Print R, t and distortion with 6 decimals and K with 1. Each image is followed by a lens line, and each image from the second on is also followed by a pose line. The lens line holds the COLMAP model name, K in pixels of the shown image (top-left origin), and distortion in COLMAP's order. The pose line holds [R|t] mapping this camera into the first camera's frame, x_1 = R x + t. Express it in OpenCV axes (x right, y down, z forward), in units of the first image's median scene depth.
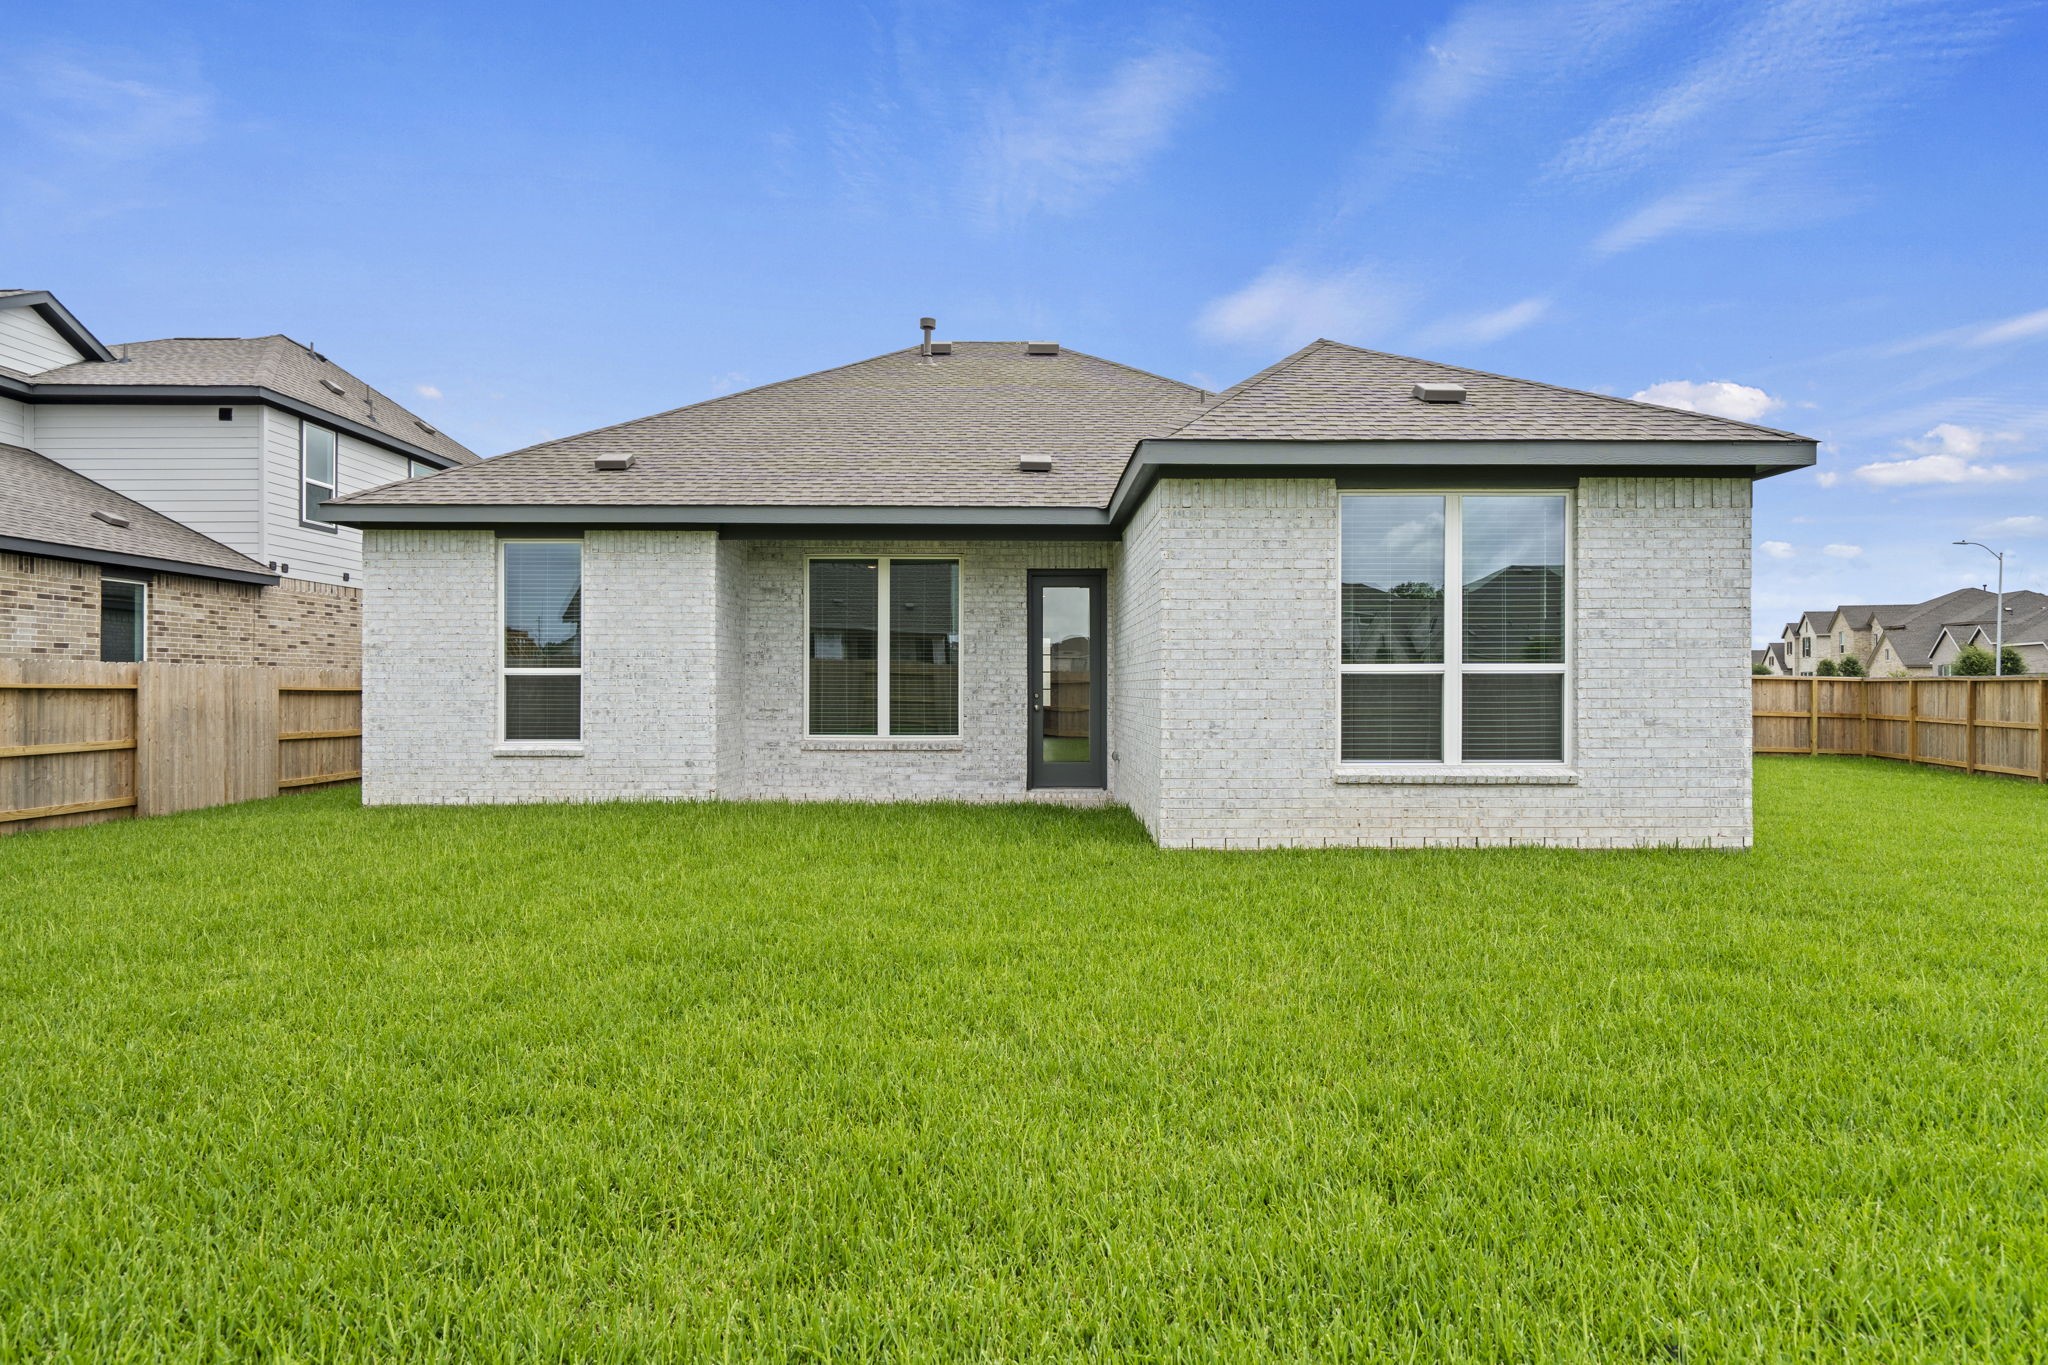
lens RADIAL K [[1096.9, 0, 1024.0], [0, 1096.9, 682.5], [0, 0, 1]] dist [0.005157, 0.001394]
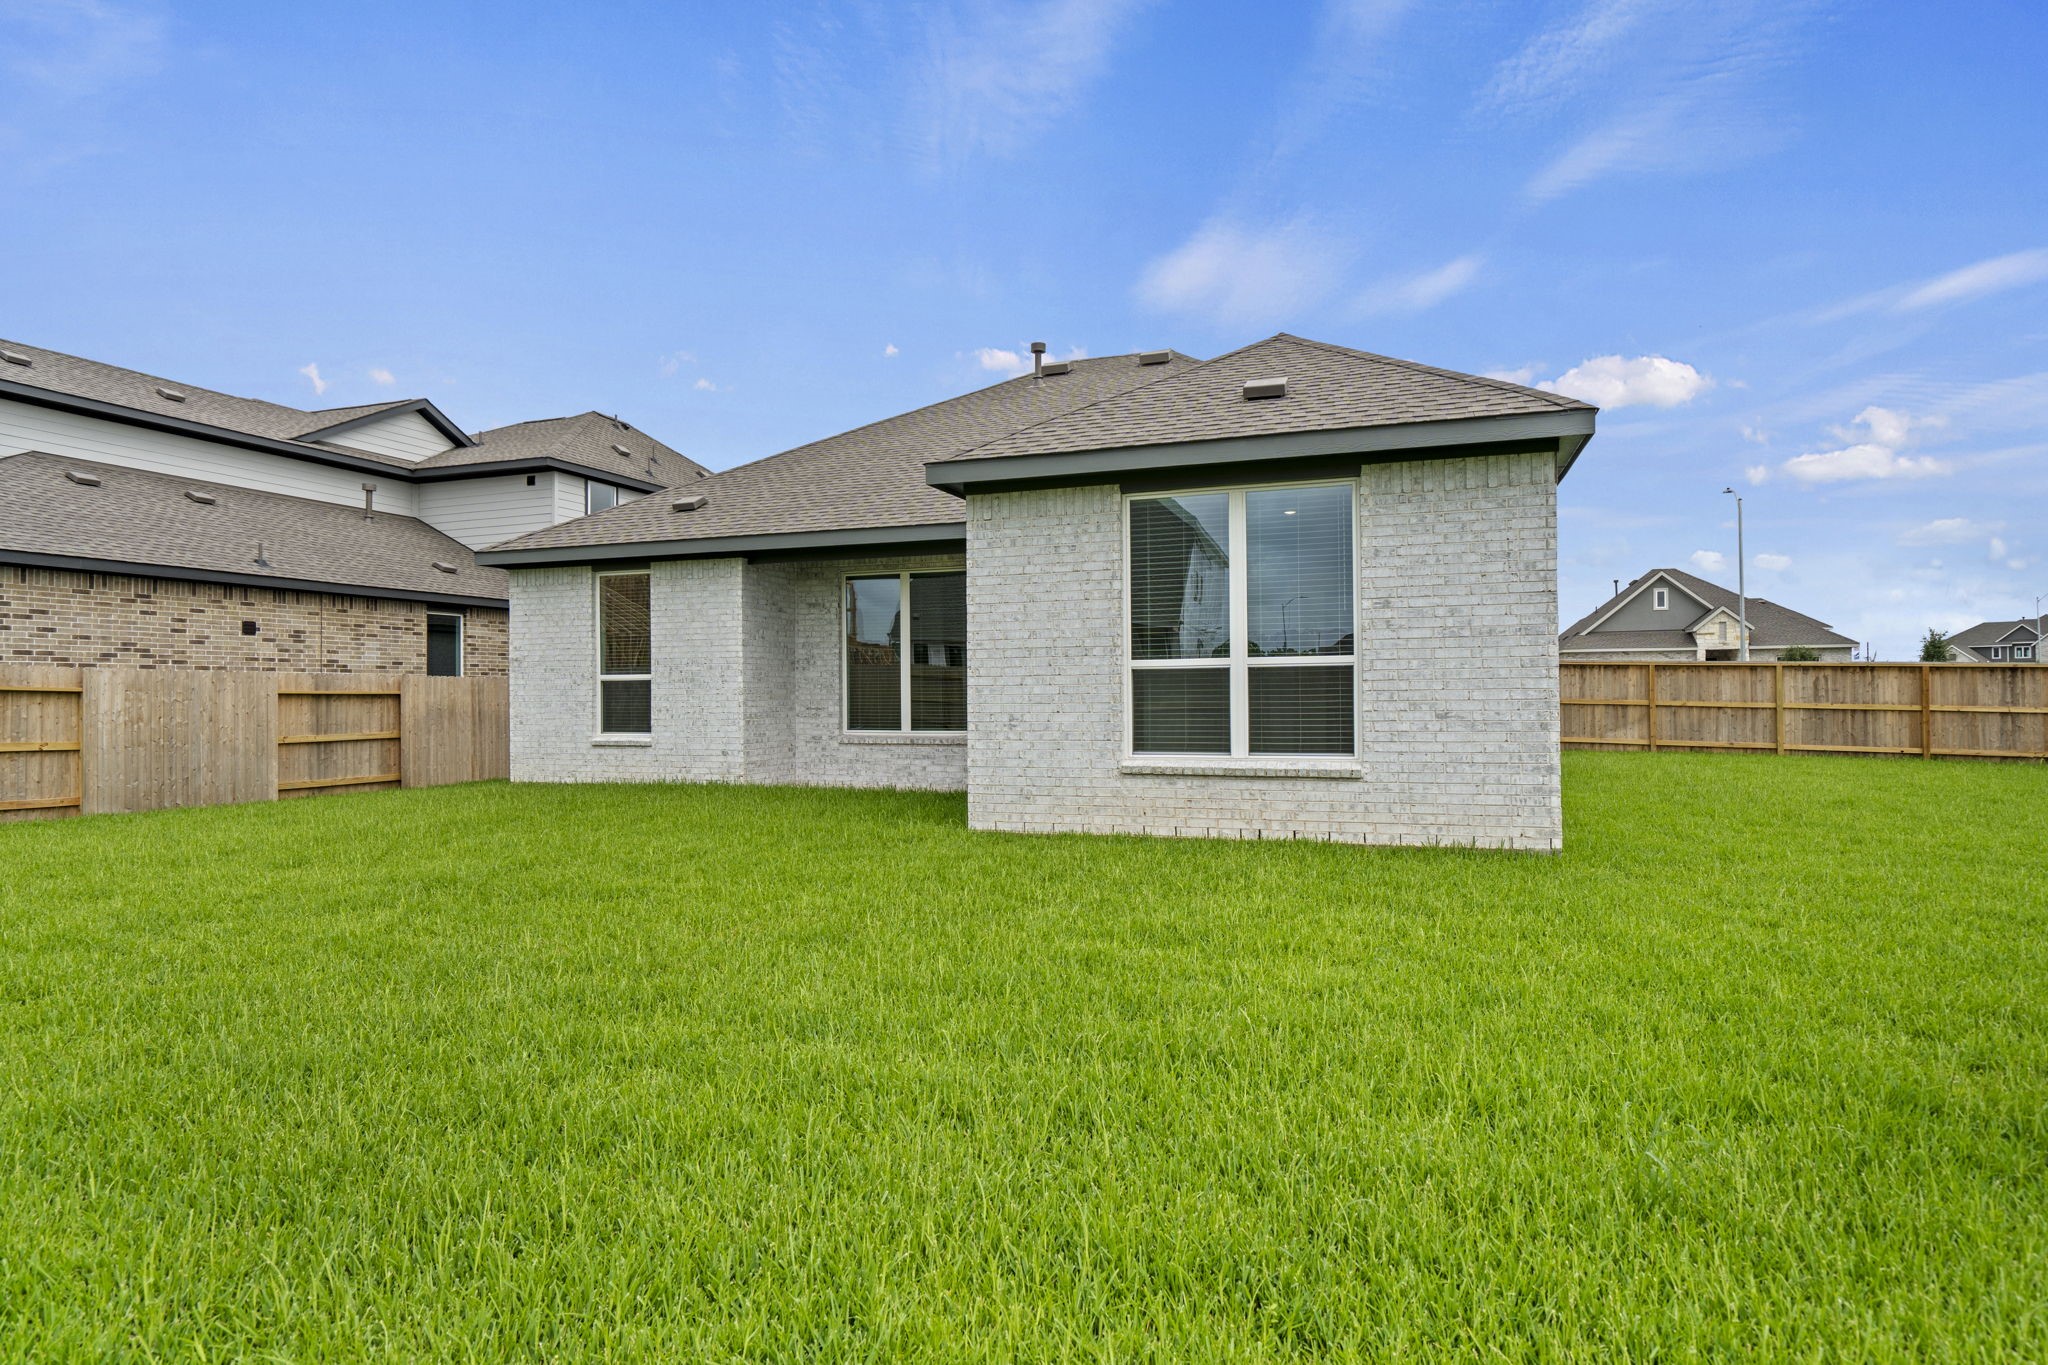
lens RADIAL K [[1096.9, 0, 1024.0], [0, 1096.9, 682.5], [0, 0, 1]] dist [0.005157, 0.001394]
pose [[0.941035, -0.011356, -0.338117, 0.422689], [0.010088, 0.999934, -0.005507, 0.007302], [0.338158, 0.001771, 0.941088, -0.016174]]
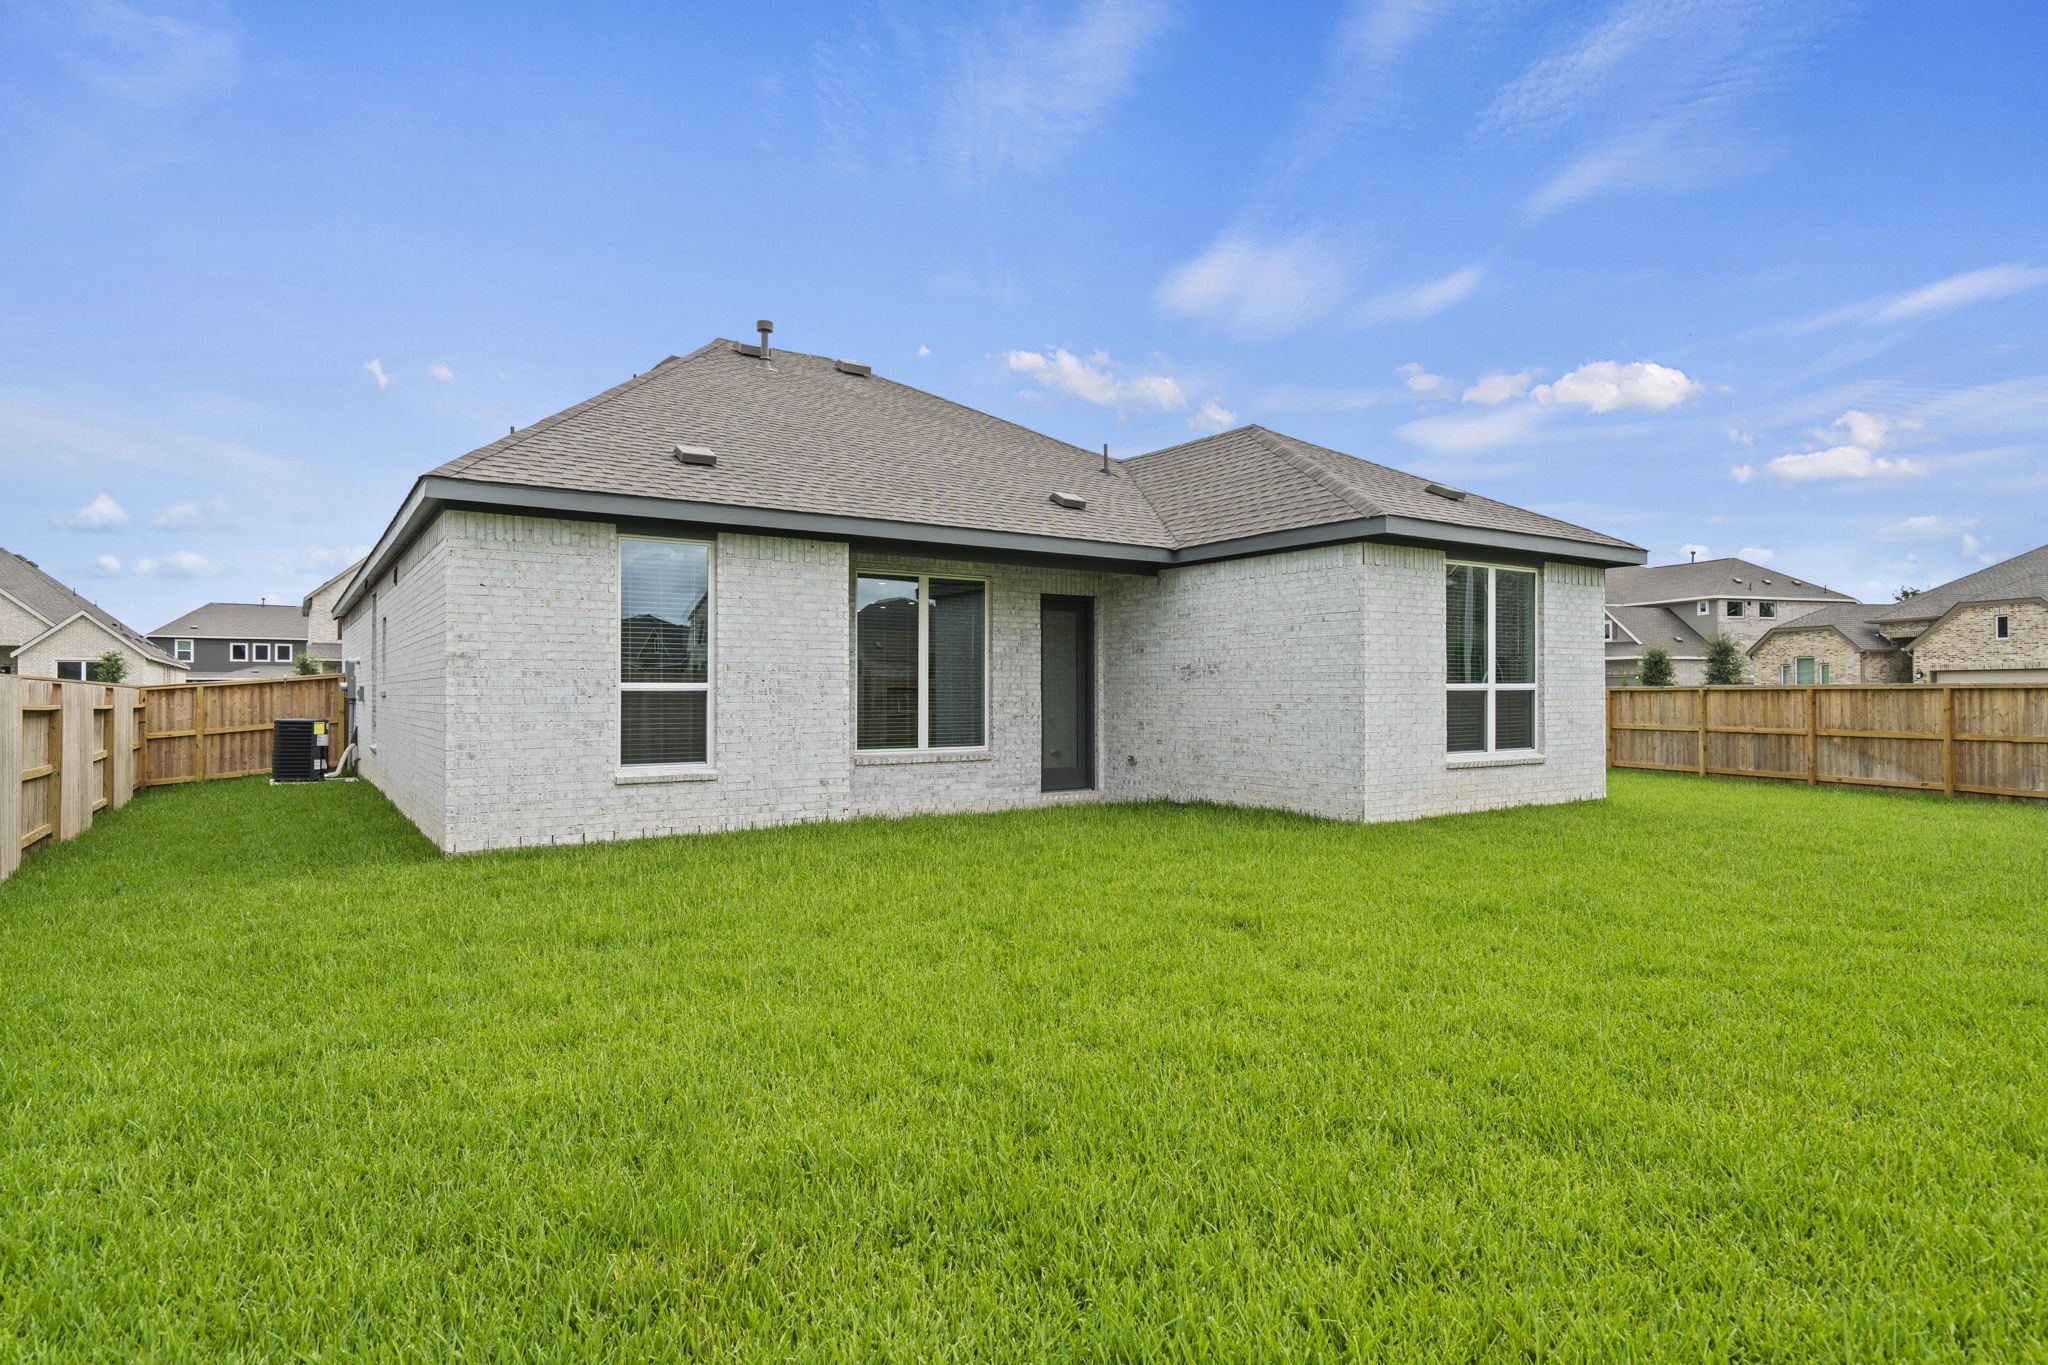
lens RADIAL K [[1096.9, 0, 1024.0], [0, 1096.9, 682.5], [0, 0, 1]] dist [0.005157, 0.001394]
pose [[0.831713, 0.002491, 0.555200, -0.719887], [0.001488, 0.999976, -0.006716, -0.007355], [-0.555203, 0.006412, 0.831690, 0.104378]]
